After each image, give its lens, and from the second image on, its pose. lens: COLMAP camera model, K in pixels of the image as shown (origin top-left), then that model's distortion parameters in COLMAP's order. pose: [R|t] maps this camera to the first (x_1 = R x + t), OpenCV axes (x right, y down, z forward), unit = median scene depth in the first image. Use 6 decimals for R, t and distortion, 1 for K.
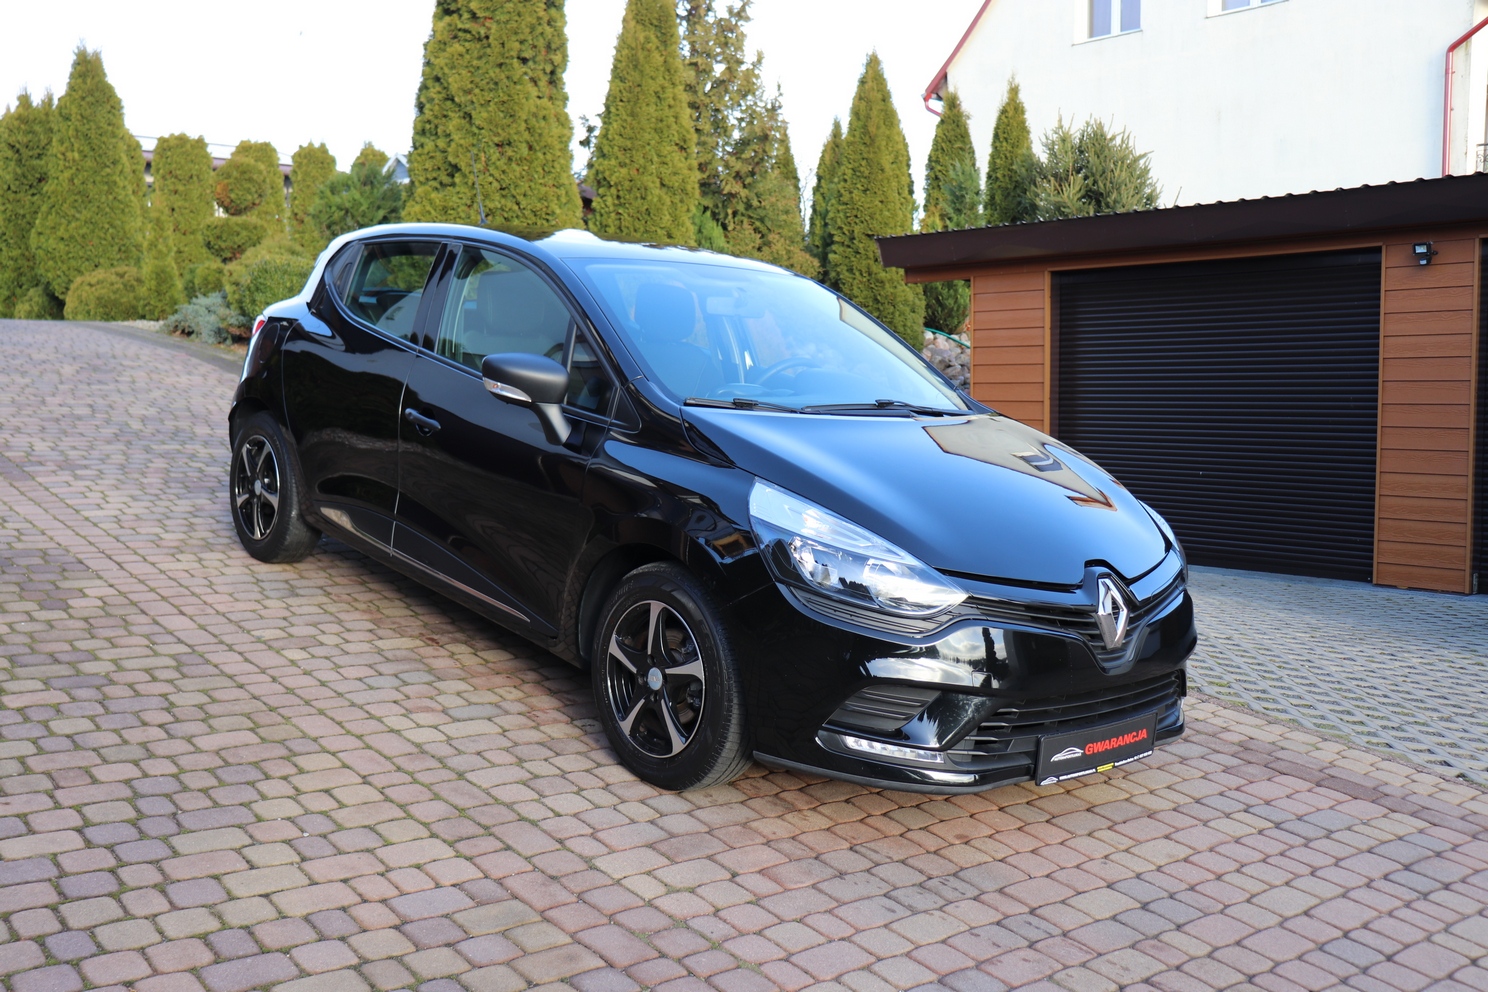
lens RADIAL K [[1395.9, 0, 744.0], [0, 1395.9, 496.0], [0, 0, 1]] dist [-0.120673, 0.140159]
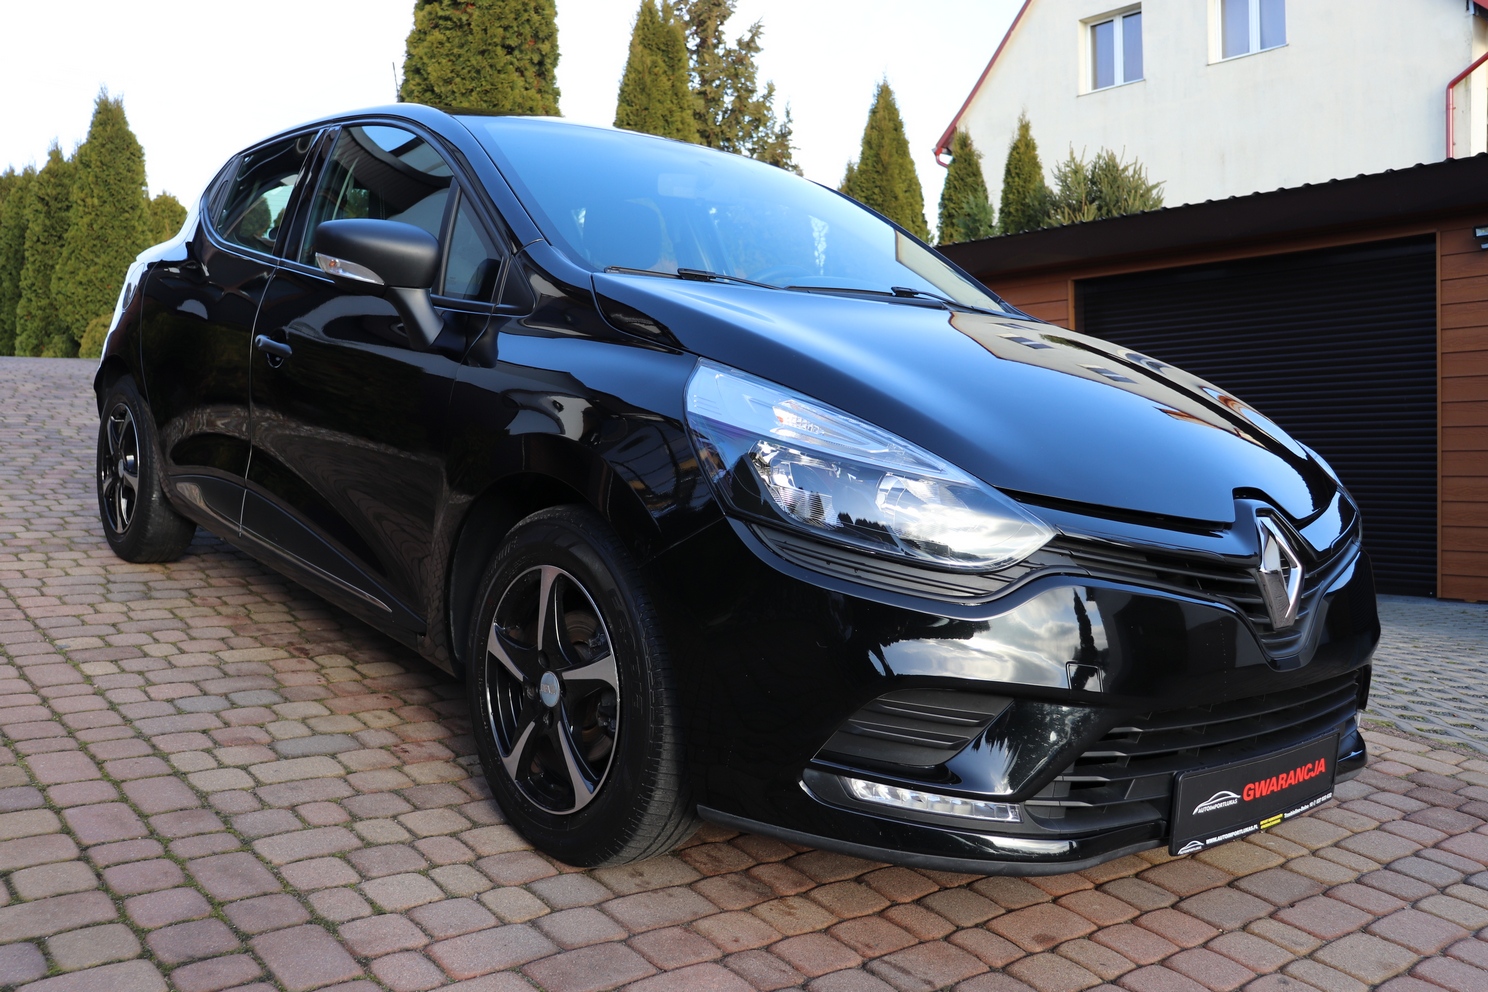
lens RADIAL K [[1353.5, 0, 739.2], [0, 1353.5, 489.7], [0, 0, 1]] dist [-0.148042, 0.168263]
pose [[0.999671, -0.015430, -0.020492, 0.027465], [0.014659, 0.999198, -0.037249, 0.049737], [0.021051, 0.036937, 0.999096, 0.298081]]
